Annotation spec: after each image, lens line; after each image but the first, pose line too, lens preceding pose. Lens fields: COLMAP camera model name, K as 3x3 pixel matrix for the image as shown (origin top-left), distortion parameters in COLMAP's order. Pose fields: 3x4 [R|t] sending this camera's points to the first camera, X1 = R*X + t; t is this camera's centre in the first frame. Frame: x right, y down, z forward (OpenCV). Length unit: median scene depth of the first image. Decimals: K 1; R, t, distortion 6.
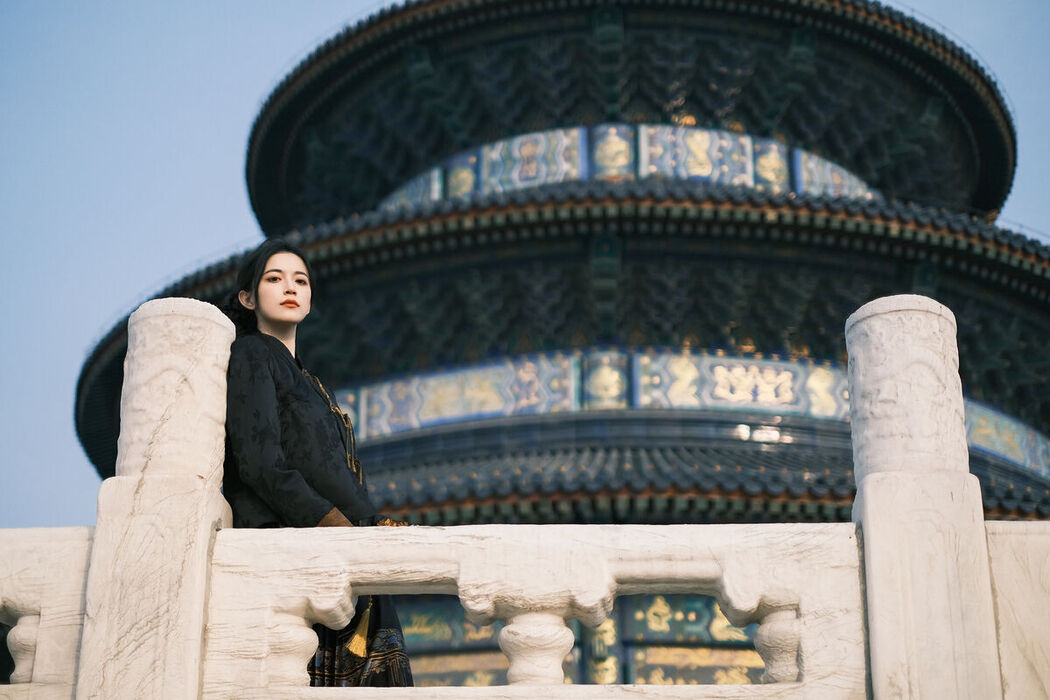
lens RADIAL K [[1665.9, 0, 519.9], [0, 1665.9, 364.4], [0, 0, 1]] dist [-0.023877, 0.036983]
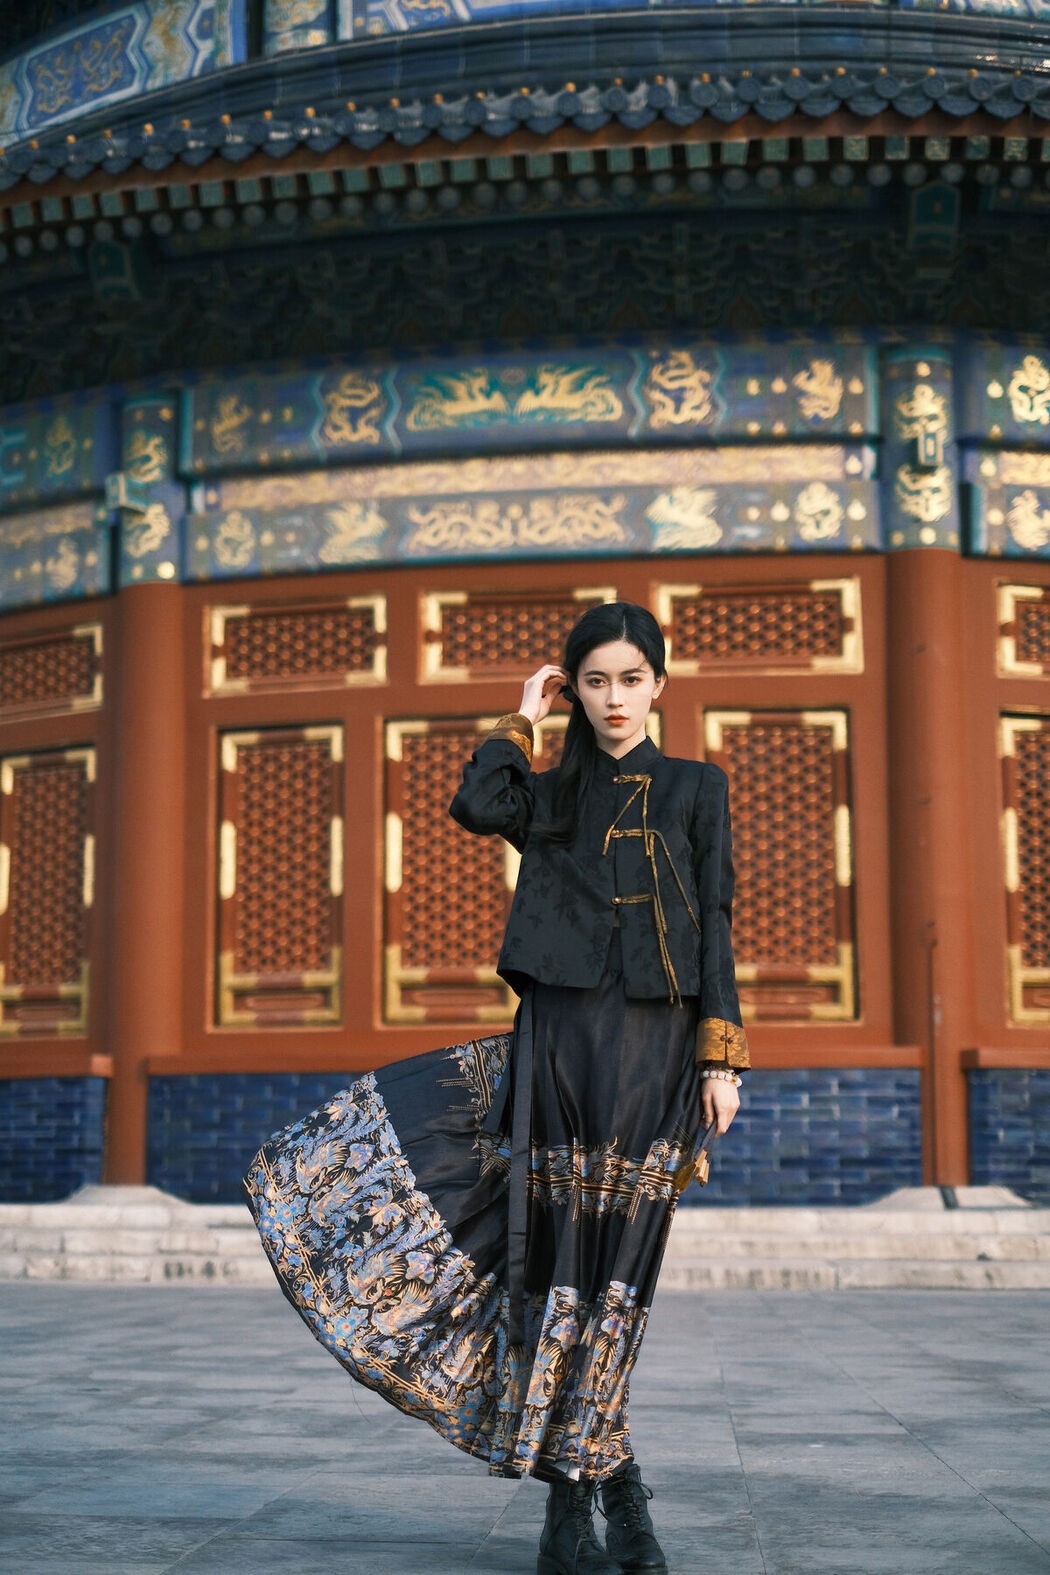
lens RADIAL K [[2351.4, 0, 525.0], [0, 2351.4, 787.5], [0, 0, 1]] dist [-0.014612, 0.050881]
pose [[0.984606, 0.017614, 0.173900, -0.165619], [-0.064693, 0.960979, 0.268950, 0.069489], [-0.162377, -0.276060, 0.947325, 0.250407]]
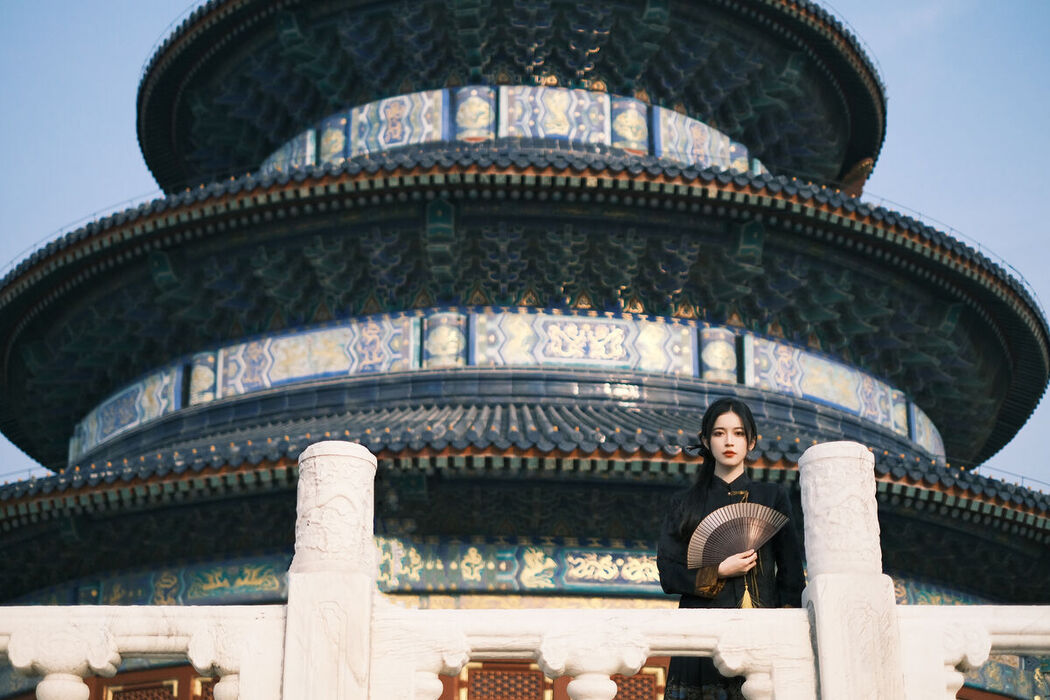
lens RADIAL K [[1665.9, 0, 519.9], [0, 1665.9, 364.4], [0, 0, 1]] dist [-0.023877, 0.036983]
pose [[0.999867, -0.016103, -0.002548, 0.099864], [0.016200, 0.998893, 0.044168, -0.019976], [0.001834, -0.044203, 0.999021, -0.047036]]
